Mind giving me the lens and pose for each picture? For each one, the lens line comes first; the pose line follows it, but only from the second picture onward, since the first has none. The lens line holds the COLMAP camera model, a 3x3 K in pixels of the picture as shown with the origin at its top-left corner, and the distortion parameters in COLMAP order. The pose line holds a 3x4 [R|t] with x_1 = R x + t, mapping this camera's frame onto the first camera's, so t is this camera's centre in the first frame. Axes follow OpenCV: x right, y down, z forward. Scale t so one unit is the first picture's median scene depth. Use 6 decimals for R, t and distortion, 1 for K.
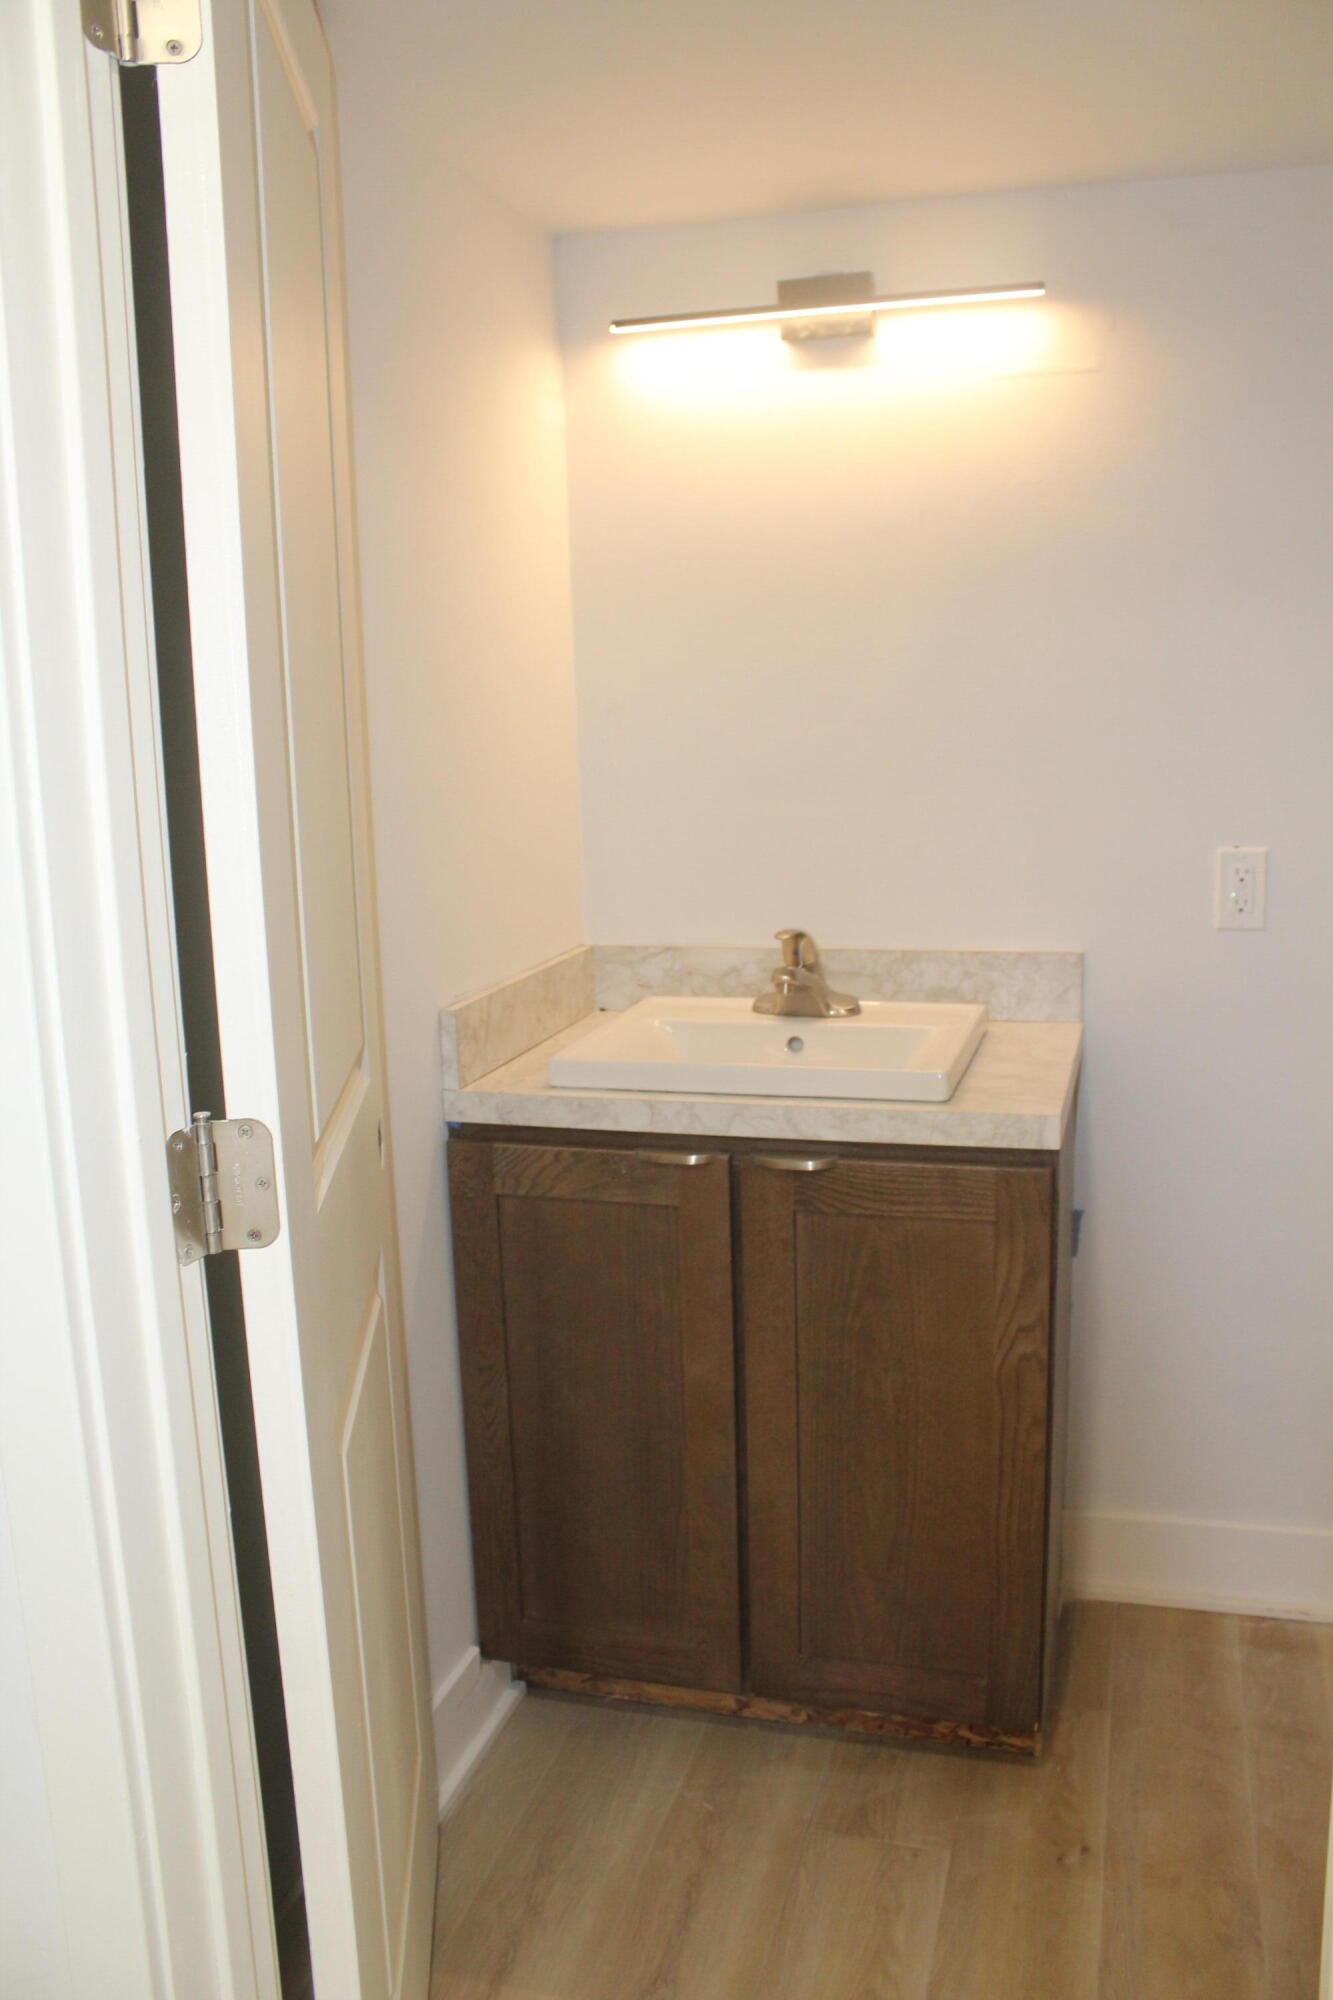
lens RADIAL K [[1630.2, 0, 667.1], [0, 1630.2, 1001.1], [0, 0, 1]] dist [-0.065882, 0.013148]
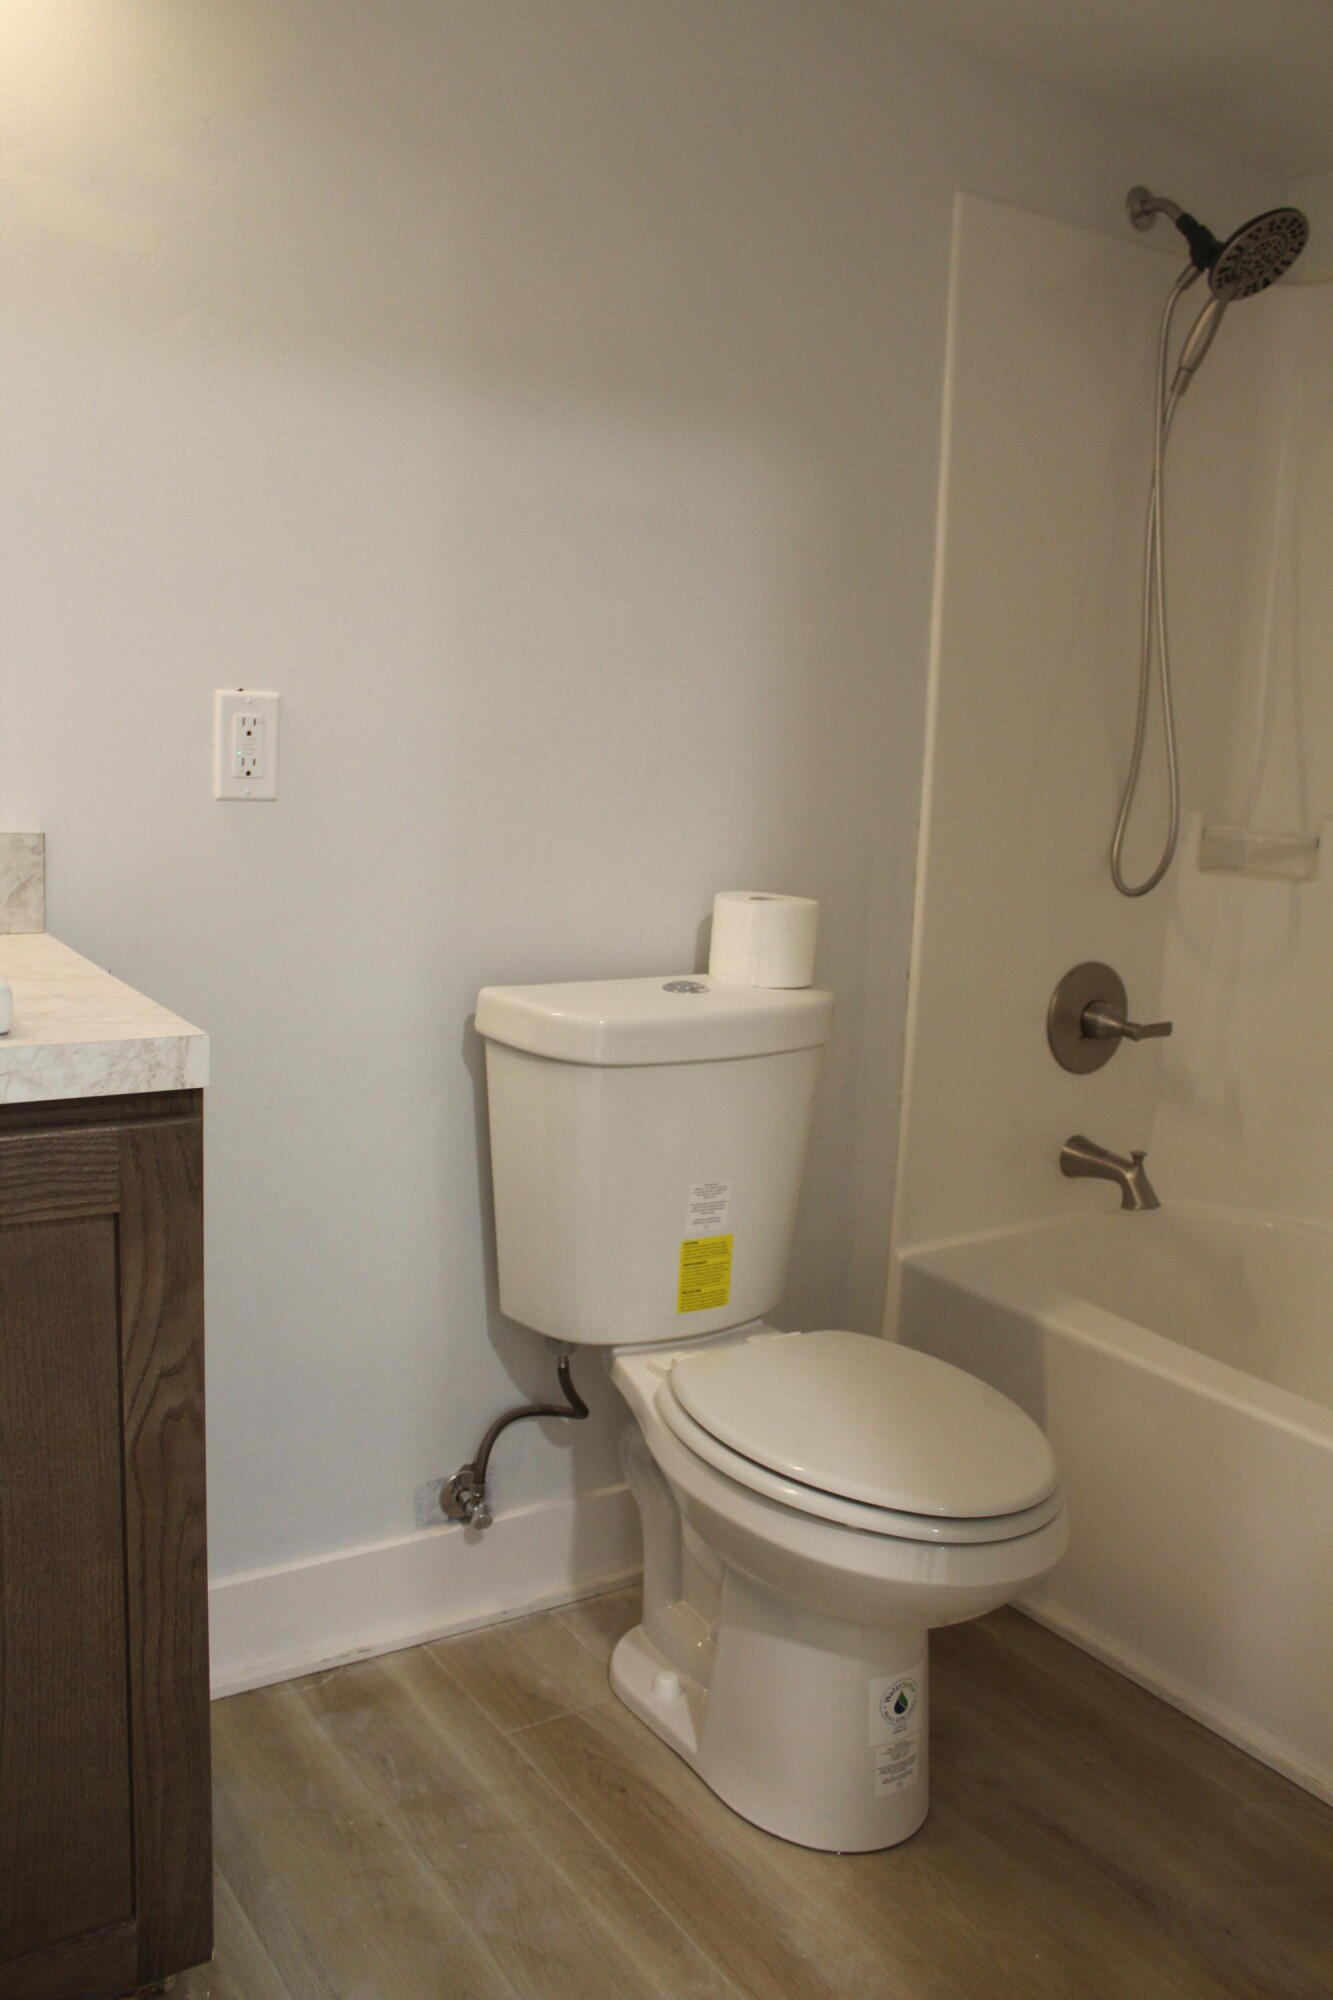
lens RADIAL K [[1630.2, 0, 668.9], [0, 1630.2, 998.4], [0, 0, 1]] dist [-0.065882, 0.013148]
pose [[0.632861, -0.067975, 0.771276, -0.133675], [0.071861, 0.996996, 0.028904, 0.047572], [-0.770924, 0.037132, 0.635844, 0.413082]]
